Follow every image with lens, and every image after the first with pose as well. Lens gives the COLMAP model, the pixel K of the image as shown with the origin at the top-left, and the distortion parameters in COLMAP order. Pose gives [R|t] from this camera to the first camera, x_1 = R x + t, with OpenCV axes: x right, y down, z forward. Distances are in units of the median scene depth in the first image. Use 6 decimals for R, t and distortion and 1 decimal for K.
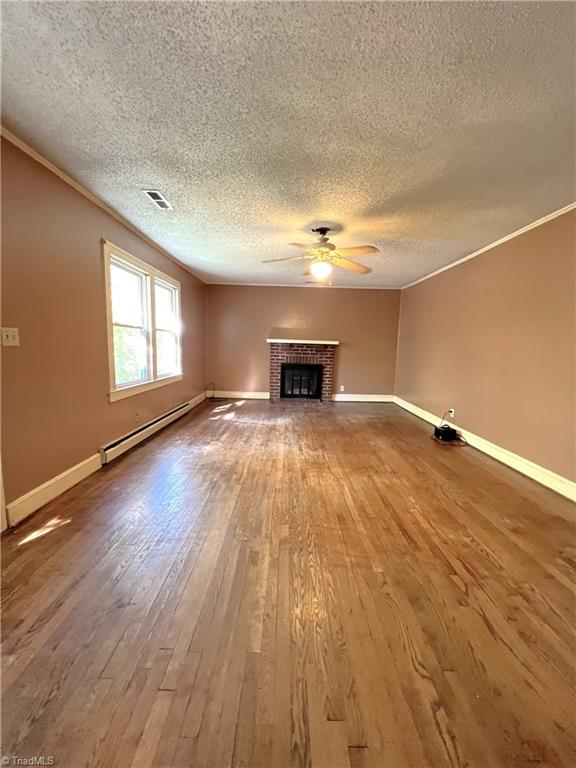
lens RADIAL K [[306.7, 0, 289.2], [0, 306.7, 381.9], [0, 0, 1]] dist [-0.000004, 0.000256]
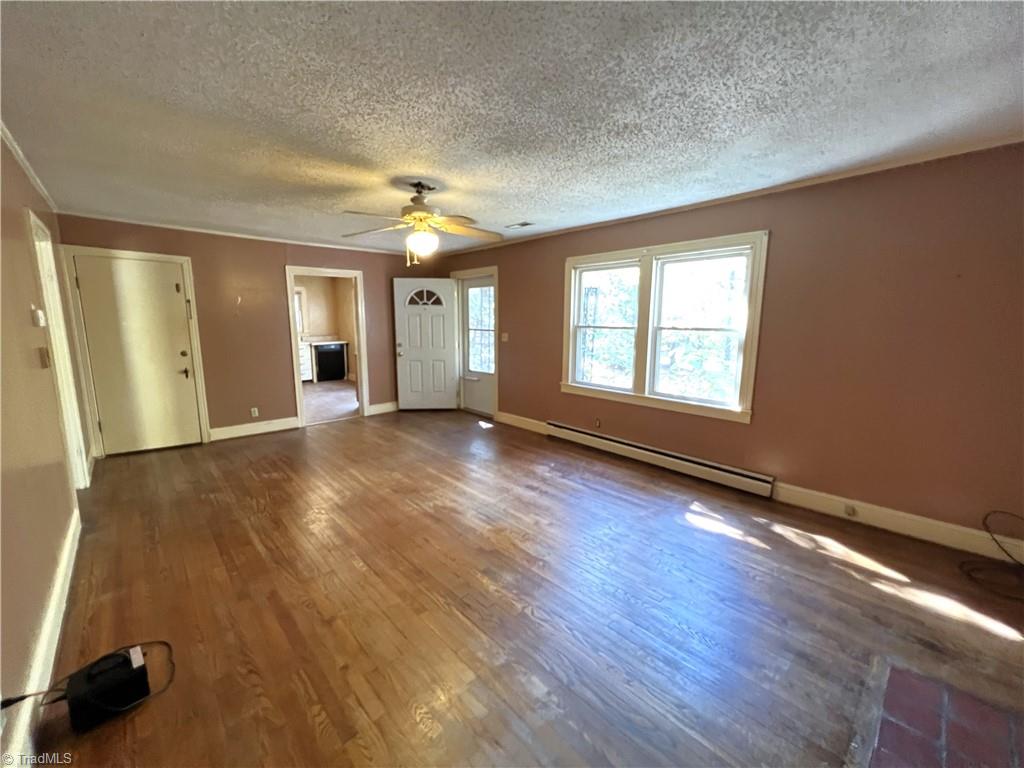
lens RADIAL K [[409.8, 0, 509.5], [0, 409.8, 382.9], [0, 0, 1]] dist [0.000078, 0.000604]
pose [[-0.736585, 0.073856, -0.672300, 0.519897], [-0.102743, 0.970265, 0.219157, -0.239429], [0.668496, 0.230501, -0.707094, 1.591779]]
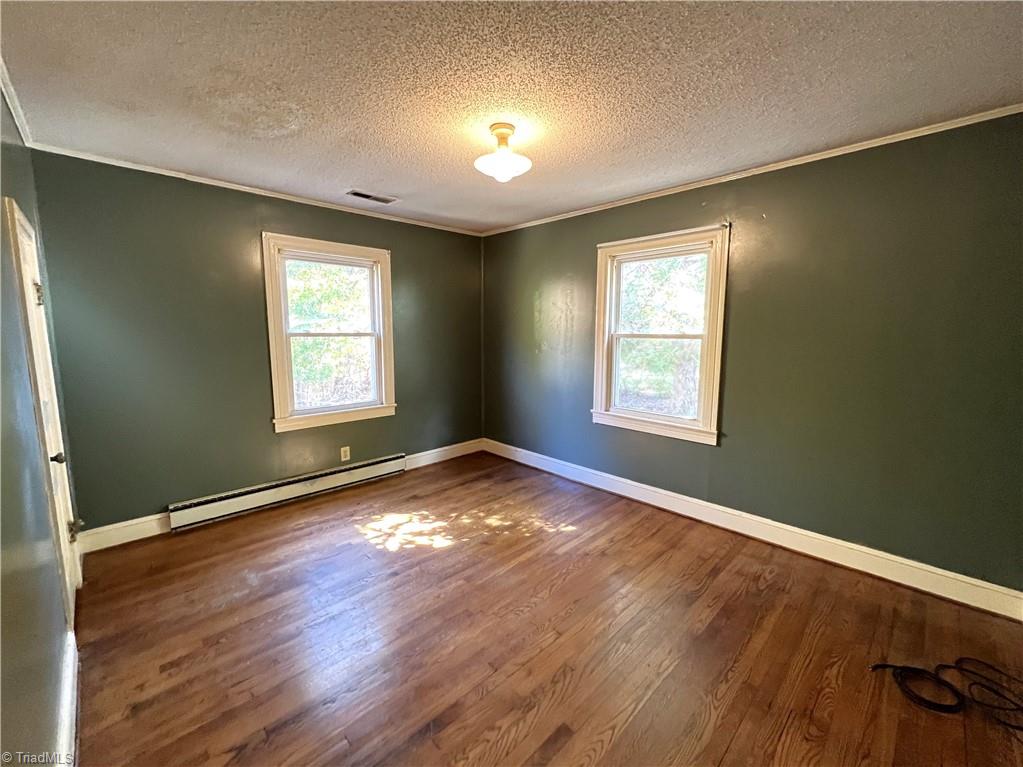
lens RADIAL K [[419.8, 0, 530.9], [0, 419.8, 380.8], [0, 0, 1]] dist [-0.000769, -0.000105]
pose [[0.704756, 0.074559, -0.705521, 0.526368], [-0.071624, 0.996859, 0.033801, -0.140040], [0.705825, 0.026711, 0.707883, 0.675016]]
